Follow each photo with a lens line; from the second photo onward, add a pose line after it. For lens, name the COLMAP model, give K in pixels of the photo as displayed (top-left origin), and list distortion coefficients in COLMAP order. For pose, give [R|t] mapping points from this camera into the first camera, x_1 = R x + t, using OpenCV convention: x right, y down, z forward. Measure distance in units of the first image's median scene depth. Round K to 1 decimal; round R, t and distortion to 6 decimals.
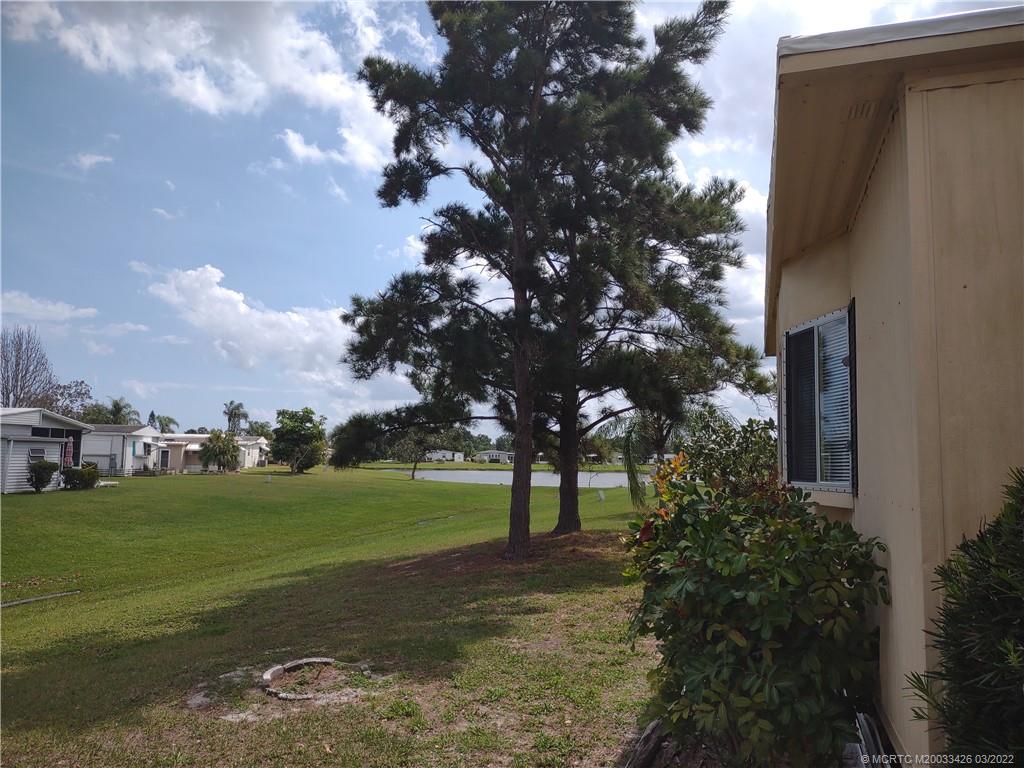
lens RADIAL K [[767.9, 0, 511.7], [0, 767.9, 381.9], [0, 0, 1]] dist [0.078956, -0.124984]
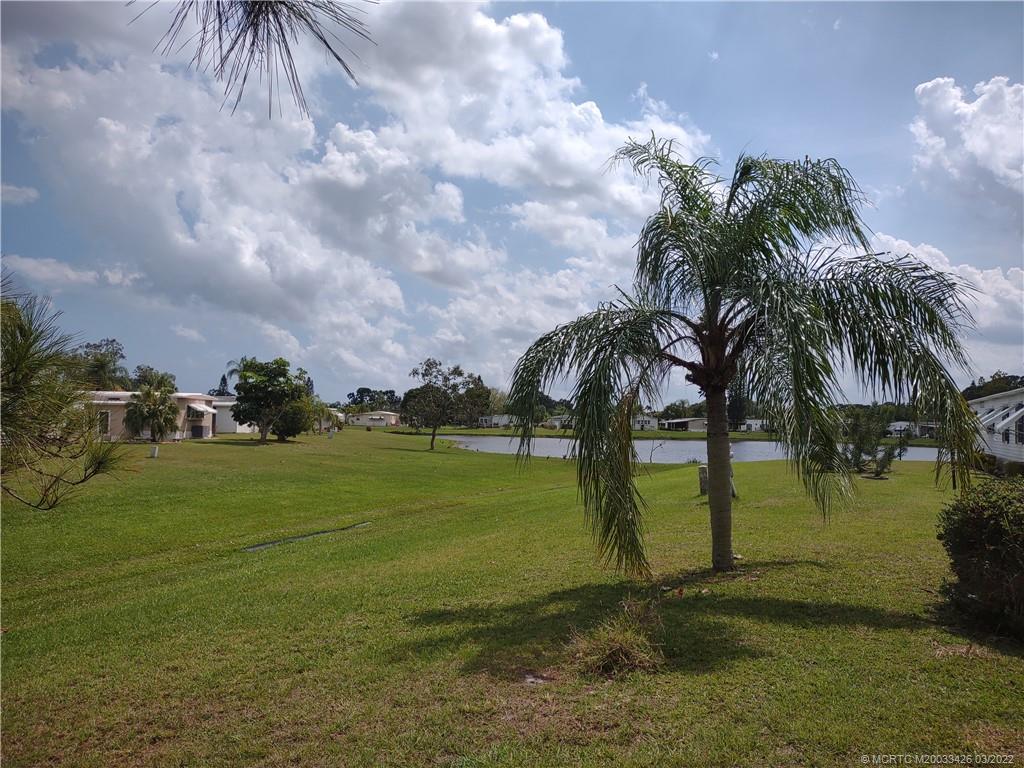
lens RADIAL K [[767.9, 0, 511.7], [0, 767.9, 381.9], [0, 0, 1]] dist [0.078956, -0.124984]
pose [[0.992598, -0.008280, -0.121161, 0.058457], [0.013636, 0.998963, 0.043443, 0.027101], [0.120675, -0.044774, 0.991682, 0.256024]]
